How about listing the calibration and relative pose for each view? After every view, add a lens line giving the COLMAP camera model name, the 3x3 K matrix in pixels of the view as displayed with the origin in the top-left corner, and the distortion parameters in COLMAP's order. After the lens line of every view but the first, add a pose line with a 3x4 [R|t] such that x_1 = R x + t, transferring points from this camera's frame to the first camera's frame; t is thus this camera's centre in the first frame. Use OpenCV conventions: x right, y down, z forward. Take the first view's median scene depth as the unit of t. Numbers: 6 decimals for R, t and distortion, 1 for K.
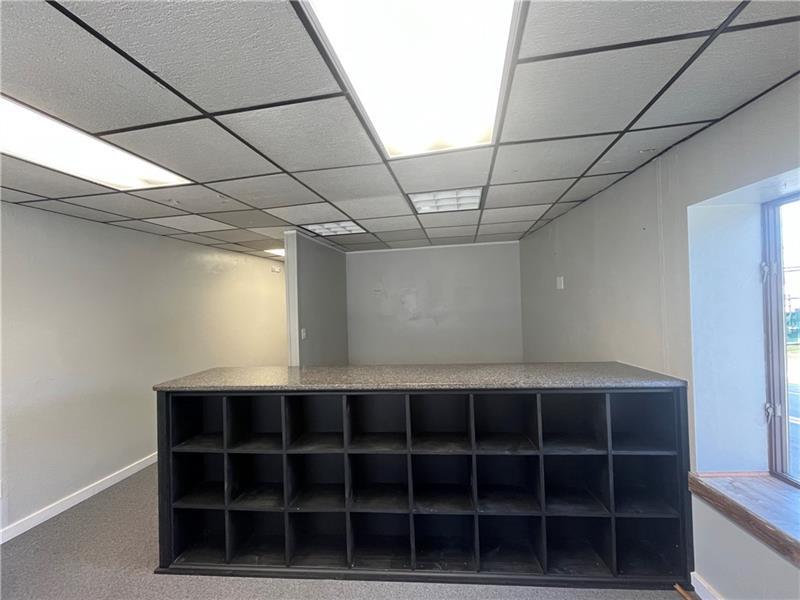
lens RADIAL K [[325.2, 0, 400.5], [0, 325.2, 301.4], [0, 0, 1]] dist [-0.002108, -0.000213]
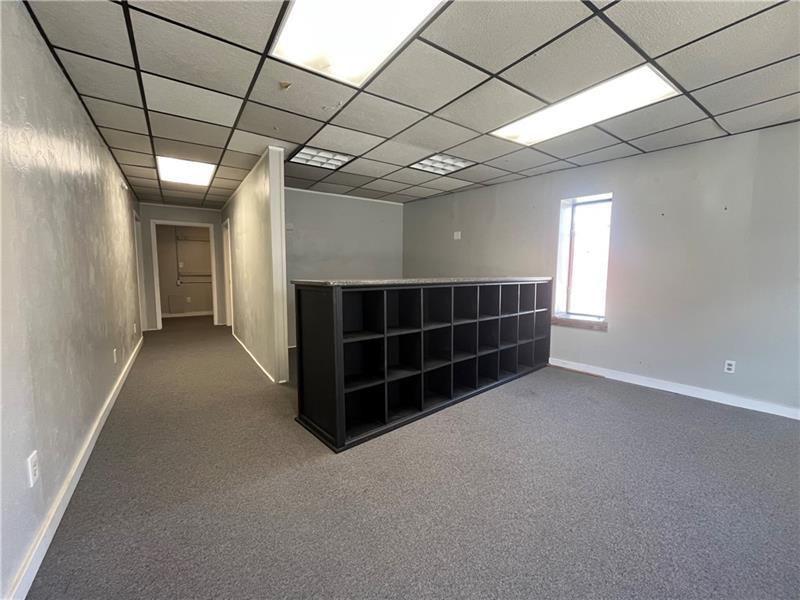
lens RADIAL K [[325.2, 0, 401.7], [0, 325.2, 299.8], [0, 0, 1]] dist [-0.002108, -0.000213]
pose [[0.700794, -0.029678, 0.712746, -1.241833], [-0.029800, 0.997044, 0.070816, 0.225694], [-0.712741, -0.070867, 0.697839, 0.118903]]
